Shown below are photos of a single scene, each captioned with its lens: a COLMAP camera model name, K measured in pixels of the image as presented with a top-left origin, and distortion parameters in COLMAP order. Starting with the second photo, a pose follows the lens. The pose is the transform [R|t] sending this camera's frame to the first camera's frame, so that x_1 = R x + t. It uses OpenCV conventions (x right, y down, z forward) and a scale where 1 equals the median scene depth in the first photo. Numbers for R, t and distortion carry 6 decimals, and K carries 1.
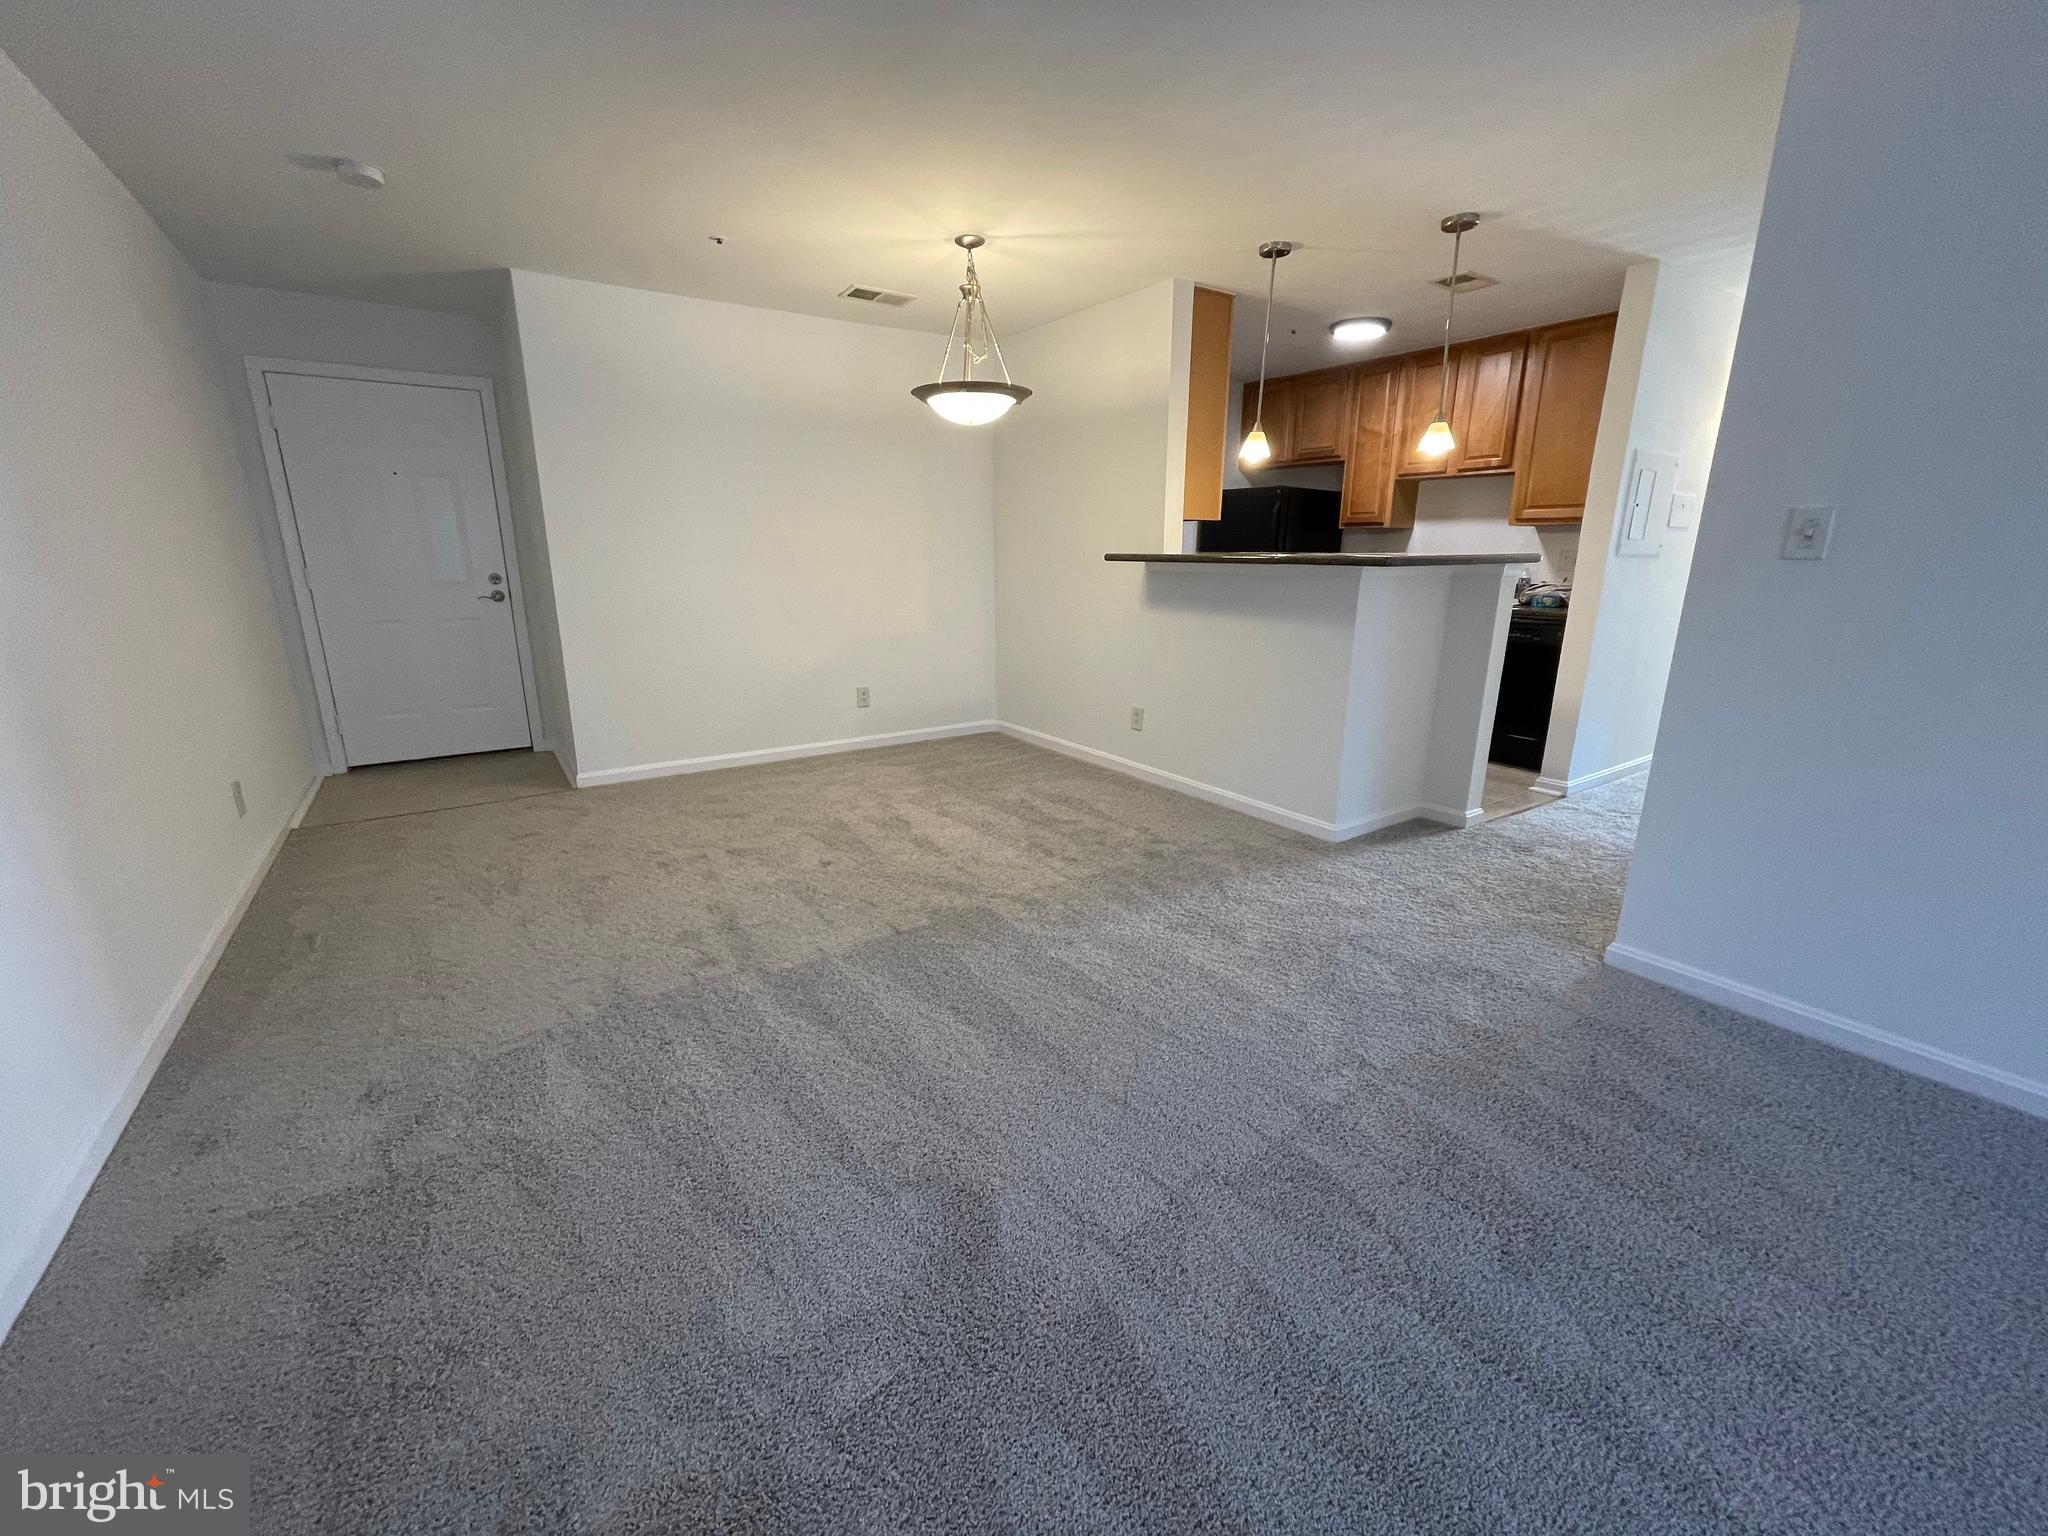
lens RADIAL K [[826.1, 0, 1025.6], [0, 826.1, 772.0], [0, 0, 1]] dist [-0.000263, 0.000306]
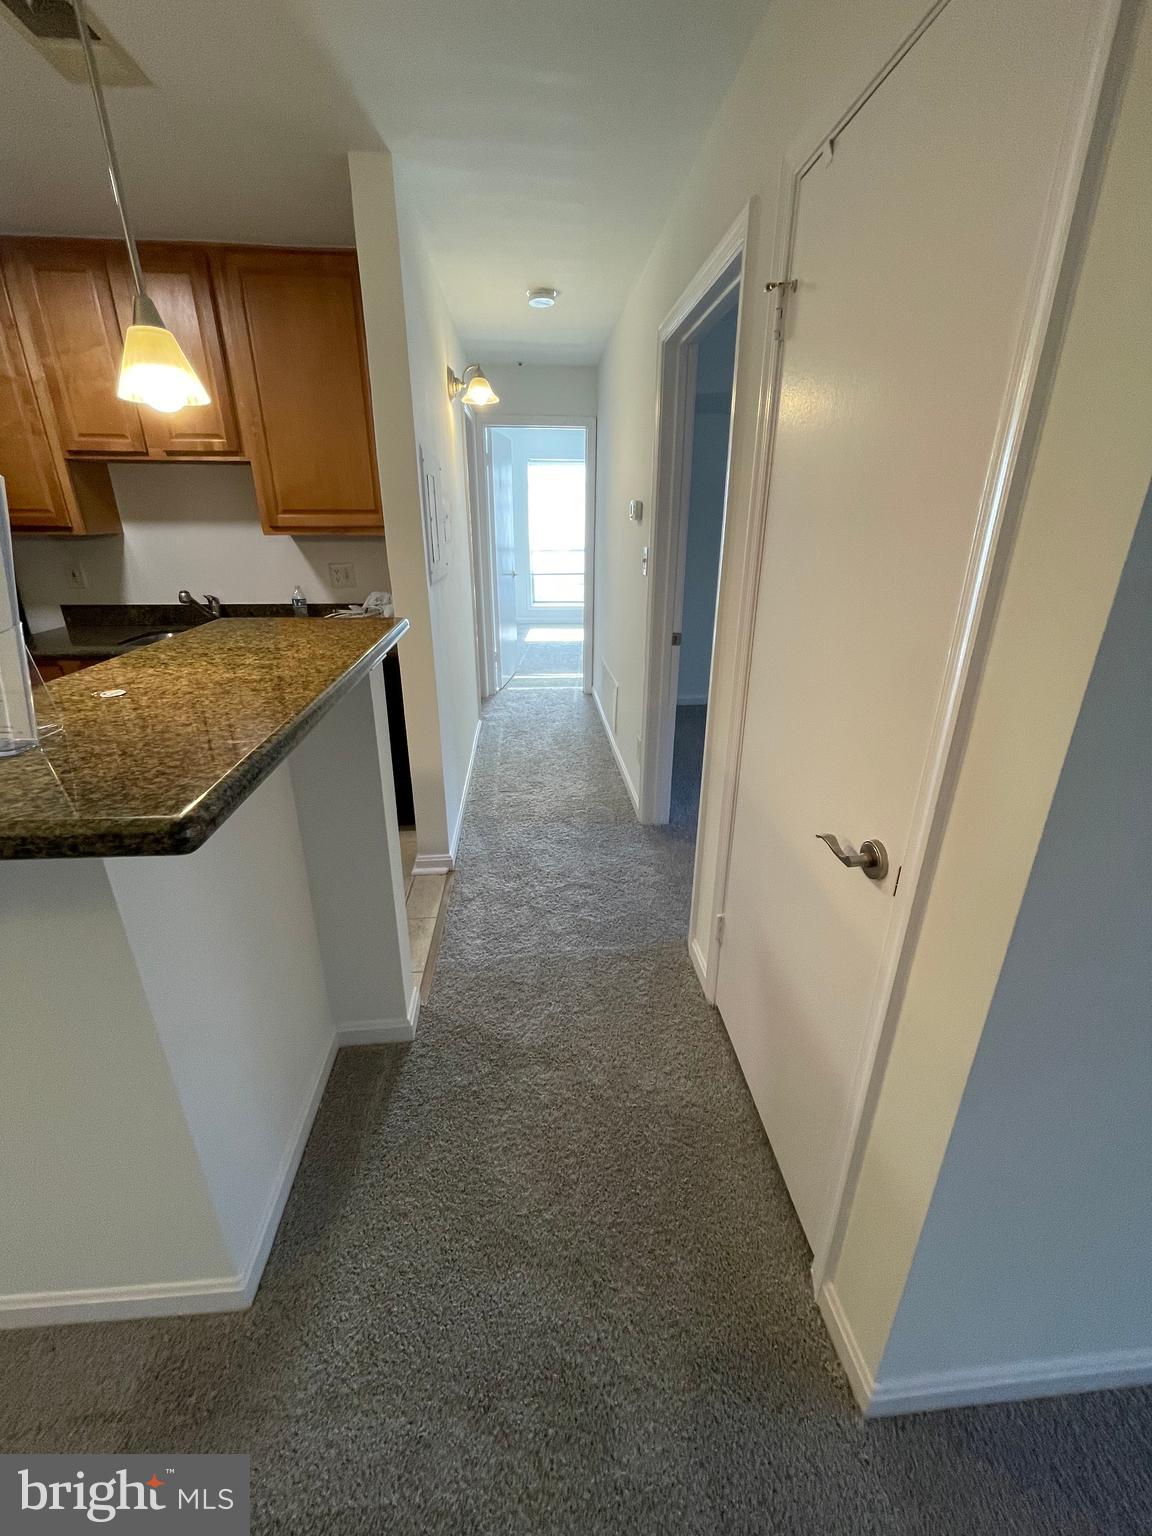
lens RADIAL K [[619.6, 0, 579.7], [0, 619.6, 759.4], [0, 0, 1]] dist [-0.000263, 0.000306]
pose [[0.501106, -0.313864, 0.806463, 0.197930], [0.219018, 0.947568, 0.232691, -0.166642], [-0.837212, 0.060028, 0.543574, 0.444538]]
